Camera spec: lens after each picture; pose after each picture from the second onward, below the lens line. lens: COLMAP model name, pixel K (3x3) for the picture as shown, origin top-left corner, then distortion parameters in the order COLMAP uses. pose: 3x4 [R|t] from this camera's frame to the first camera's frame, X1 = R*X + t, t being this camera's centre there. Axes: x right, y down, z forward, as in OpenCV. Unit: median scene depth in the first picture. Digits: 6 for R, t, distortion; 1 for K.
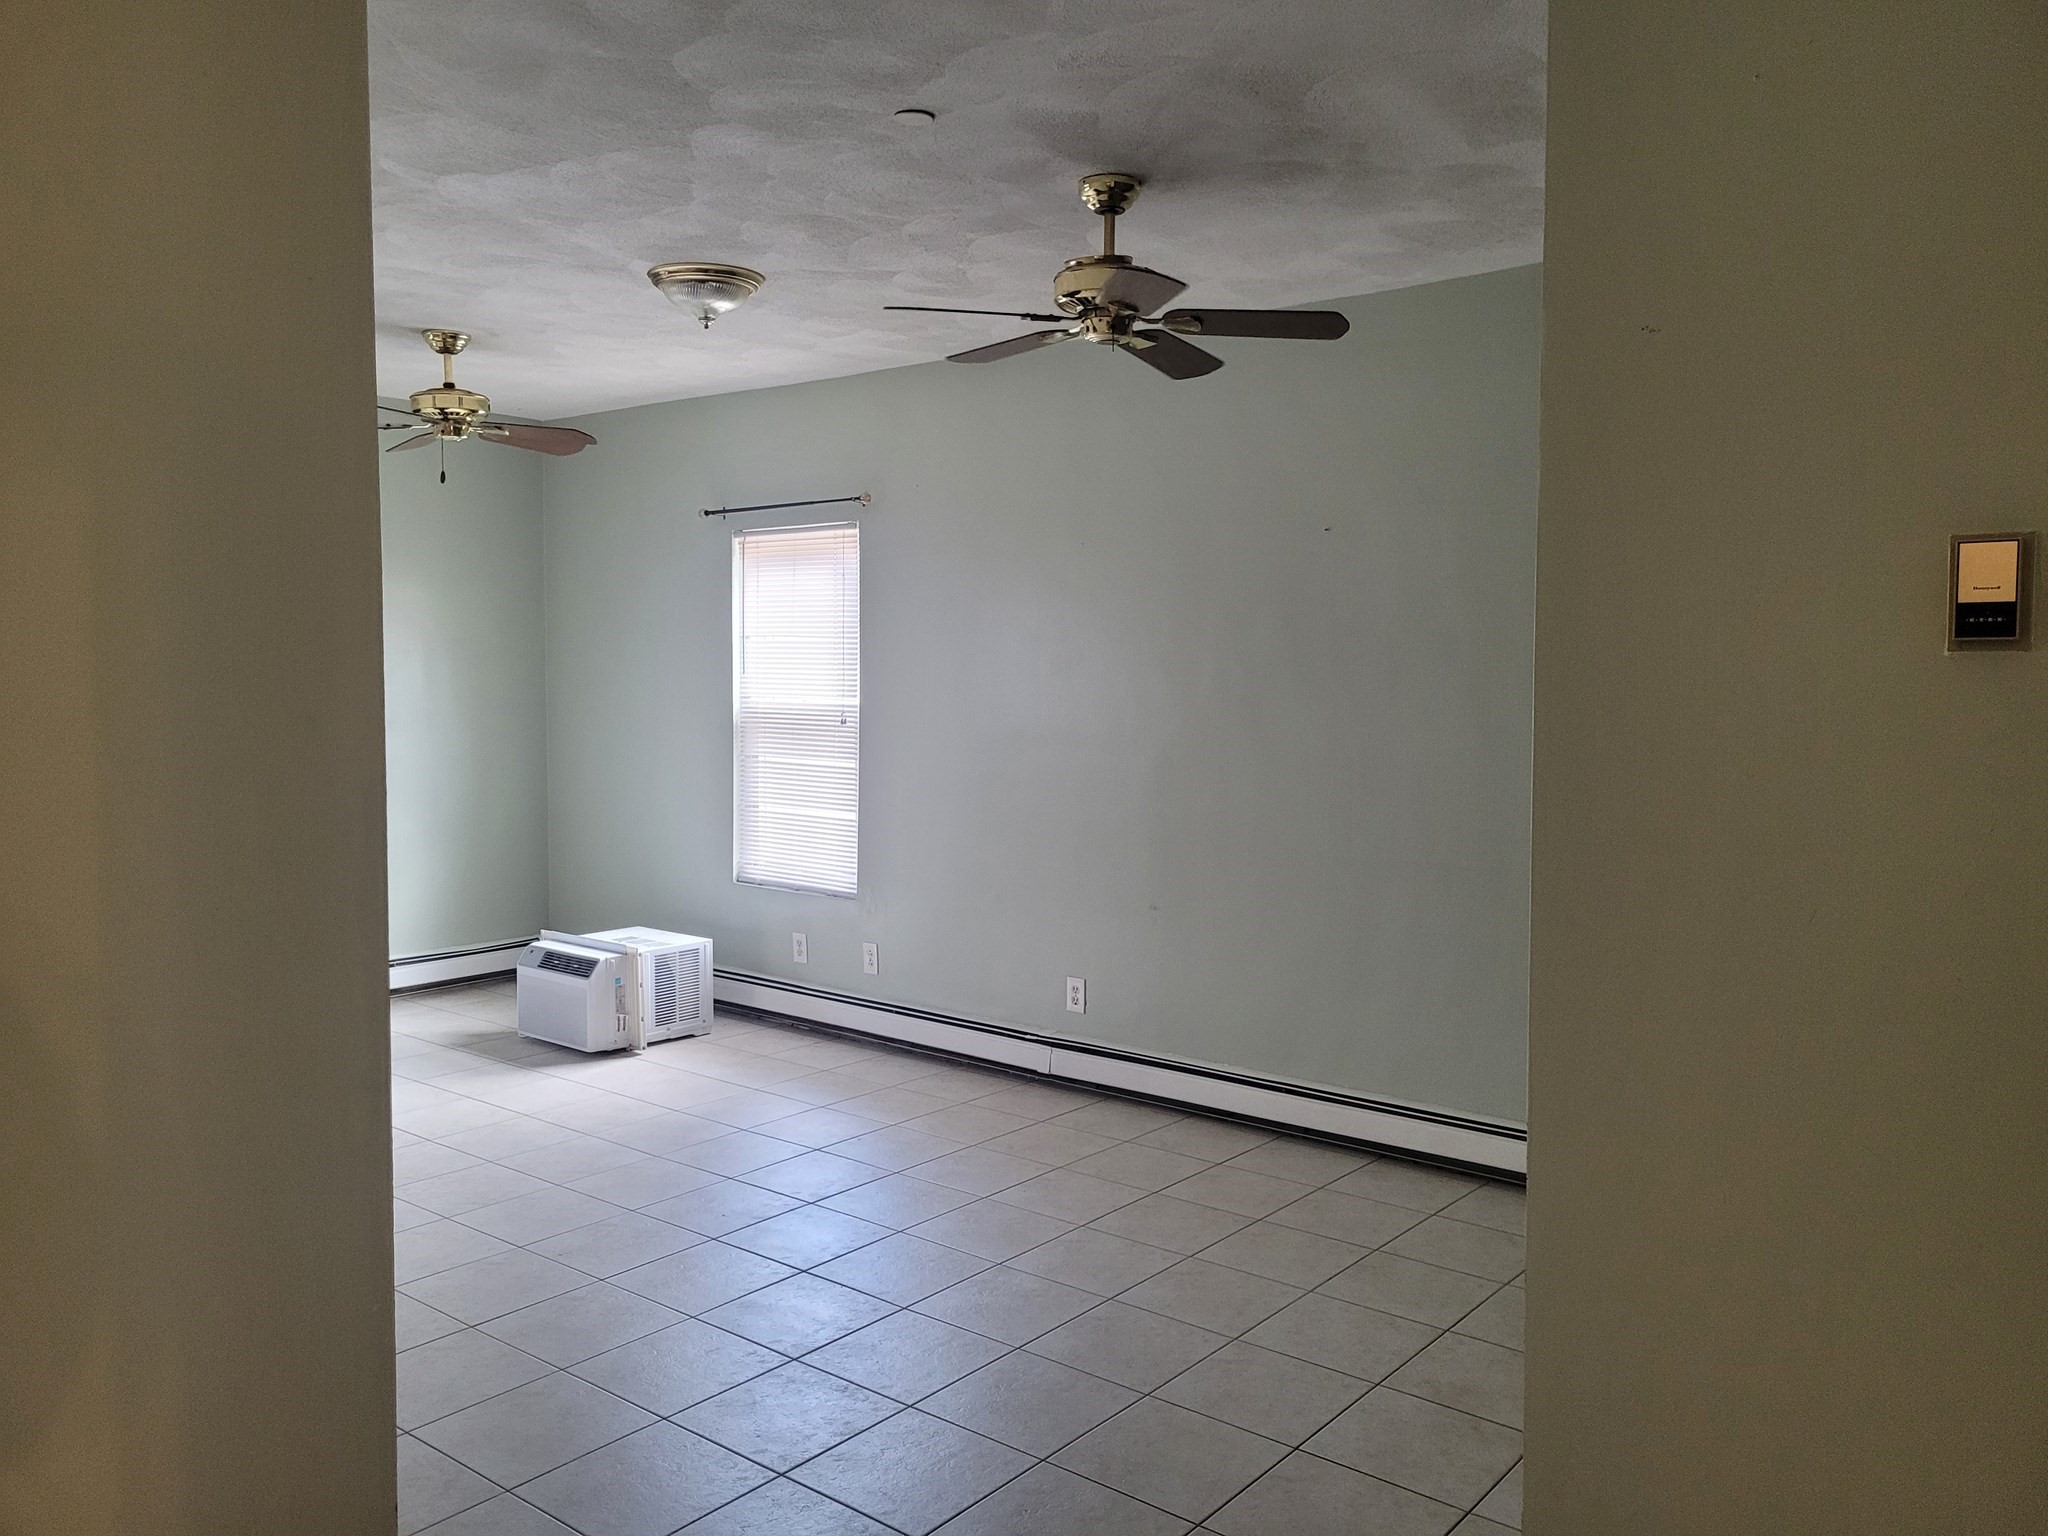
lens RADIAL K [[1536.7, 0, 1032.4], [0, 1536.7, 767.6], [0, 0, 1]] dist [0.048065, -0.041026]
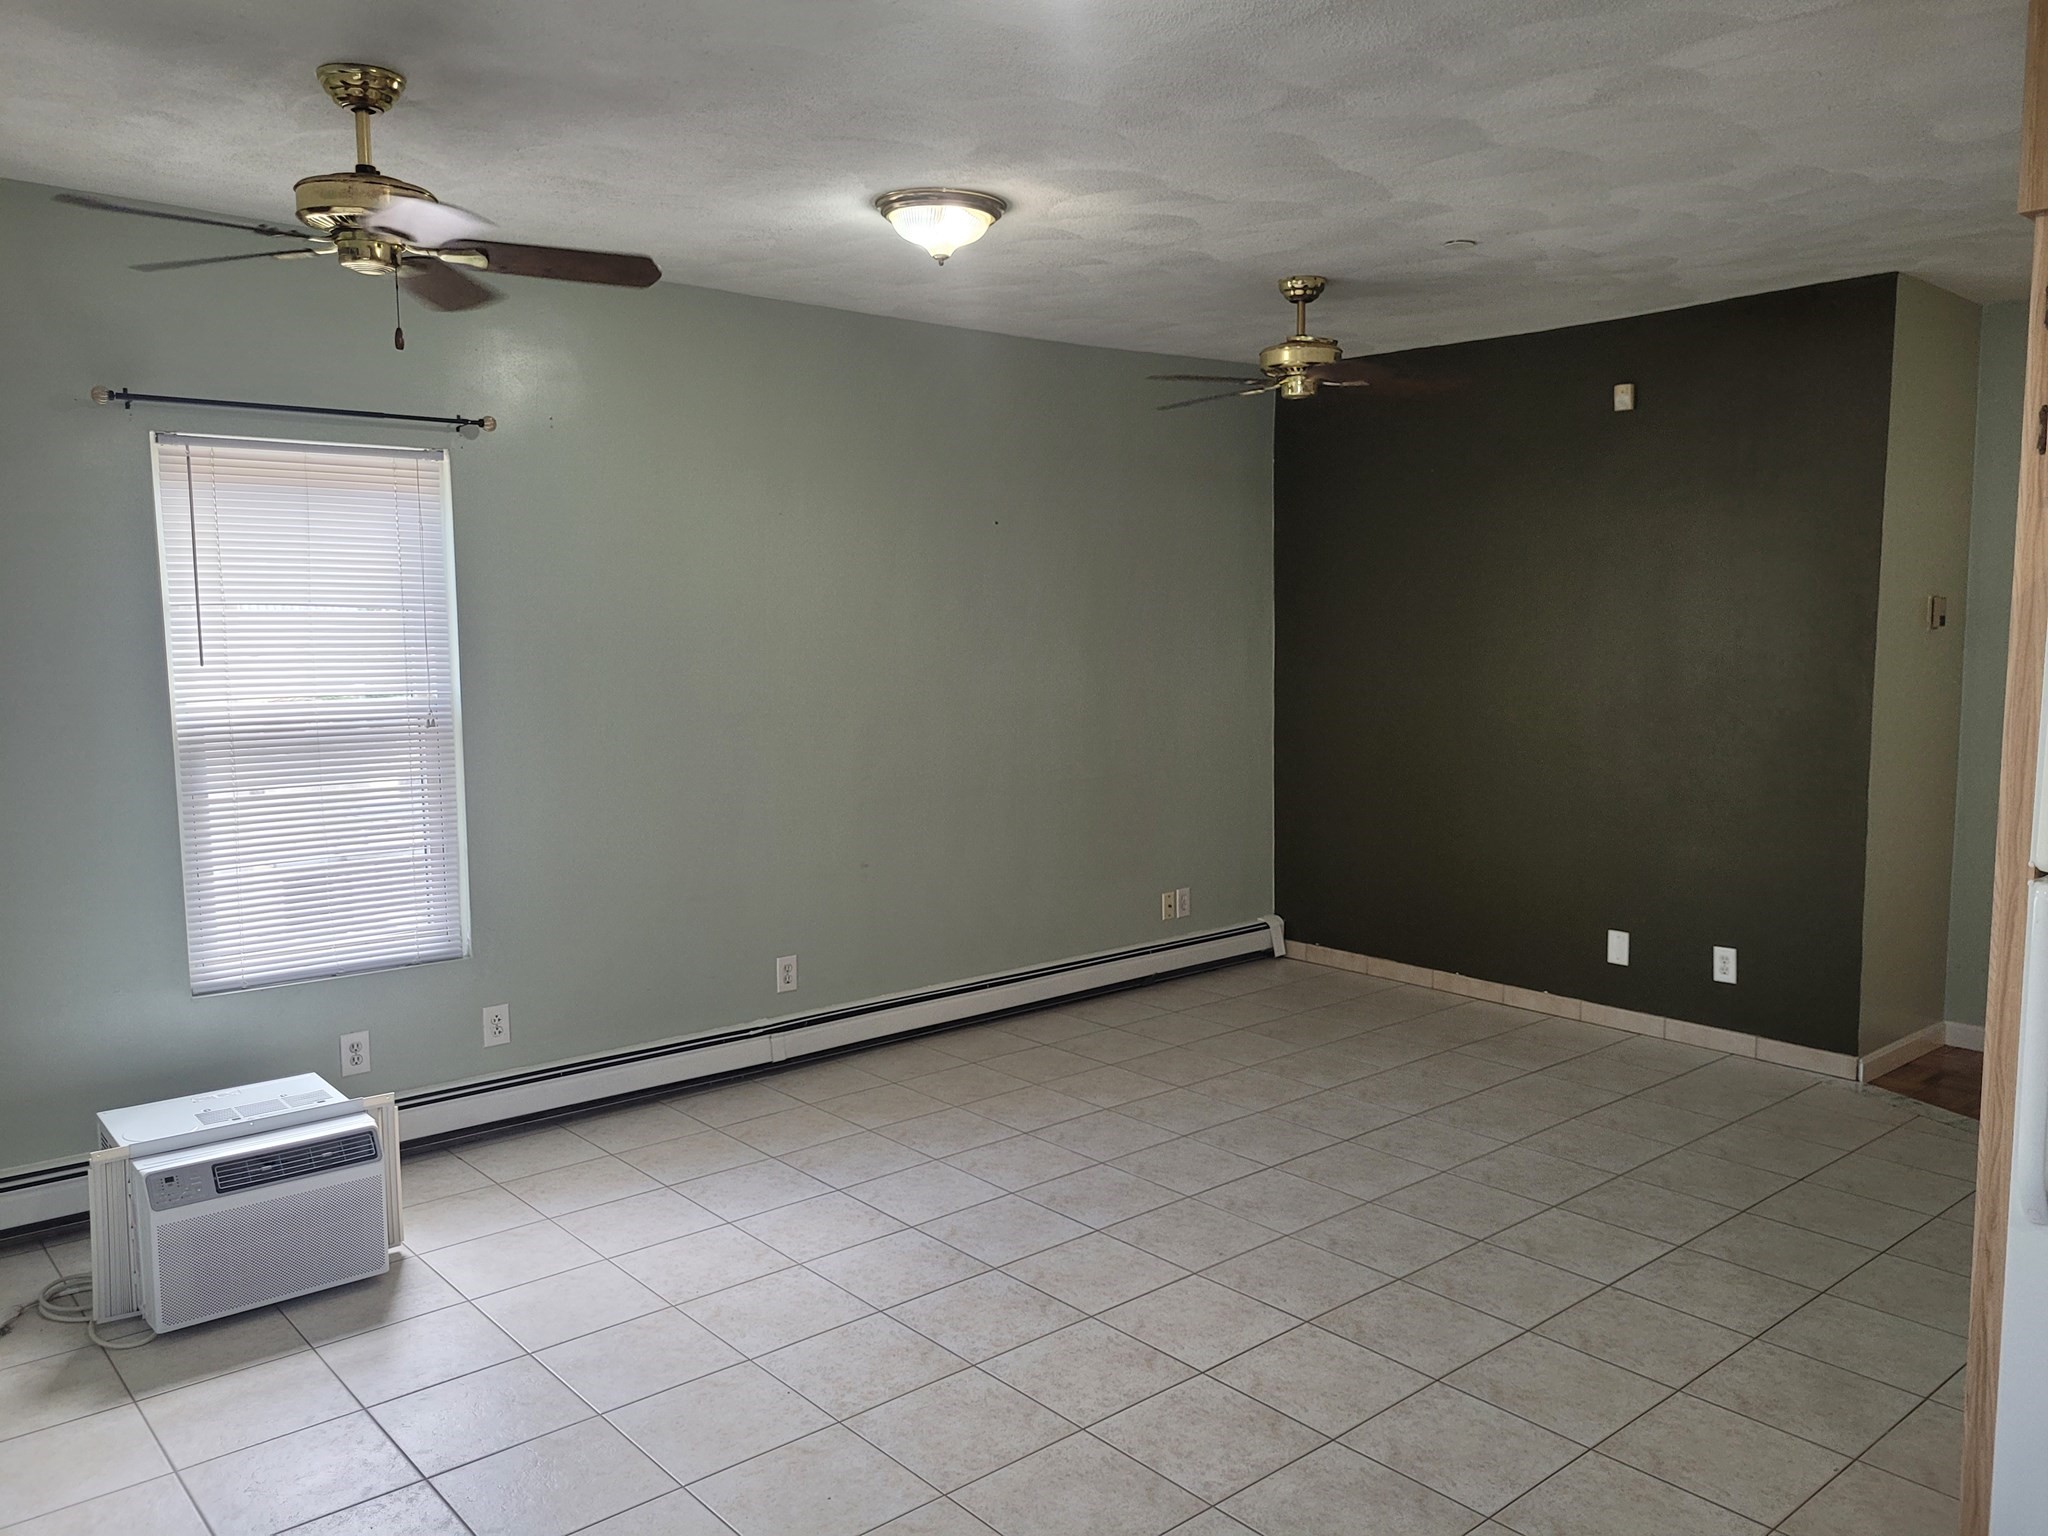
lens RADIAL K [[1536.7, 0, 1036.3], [0, 1536.7, 768.3], [0, 0, 1]] dist [0.048065, -0.041026]
pose [[0.172664, -0.103356, 0.979543, -0.769070], [0.070150, 0.993244, 0.092436, -0.054548], [-0.982480, 0.052754, 0.178748, 0.564385]]
